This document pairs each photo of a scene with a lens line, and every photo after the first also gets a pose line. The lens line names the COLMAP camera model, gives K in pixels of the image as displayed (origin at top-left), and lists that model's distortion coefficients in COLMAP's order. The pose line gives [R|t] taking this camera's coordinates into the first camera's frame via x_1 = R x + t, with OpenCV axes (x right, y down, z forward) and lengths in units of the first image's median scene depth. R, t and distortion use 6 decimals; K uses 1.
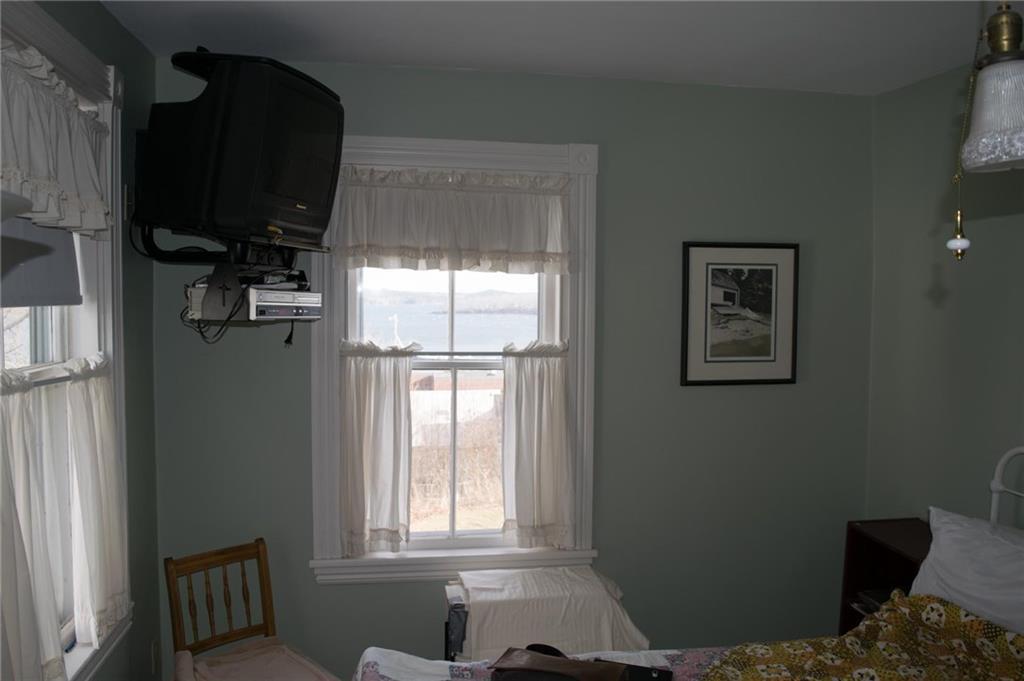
lens RADIAL K [[819.5, 0, 513.1], [0, 819.5, 343.2], [0, 0, 1]] dist [-0.077767, -0.004084]
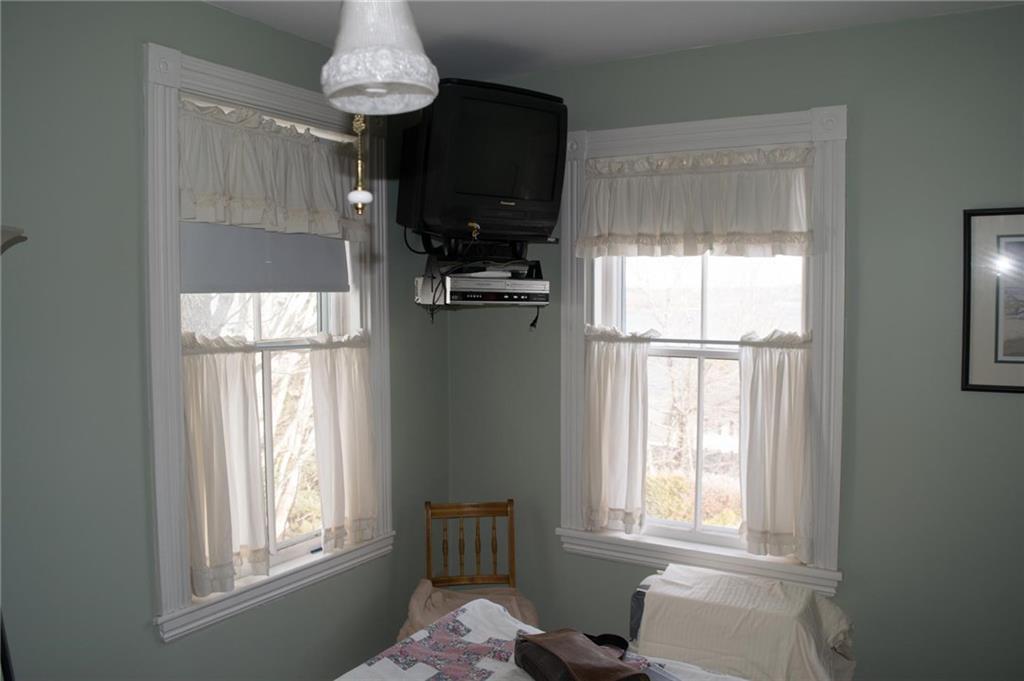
lens RADIAL K [[819.5, 0, 514.1], [0, 819.5, 340.2], [0, 0, 1]] dist [-0.077767, -0.004084]
pose [[0.762111, 0.026962, -0.646885, 0.403362], [-0.026923, 0.999588, 0.009944, 0.007613], [0.646886, 0.009837, 0.762523, 0.126302]]
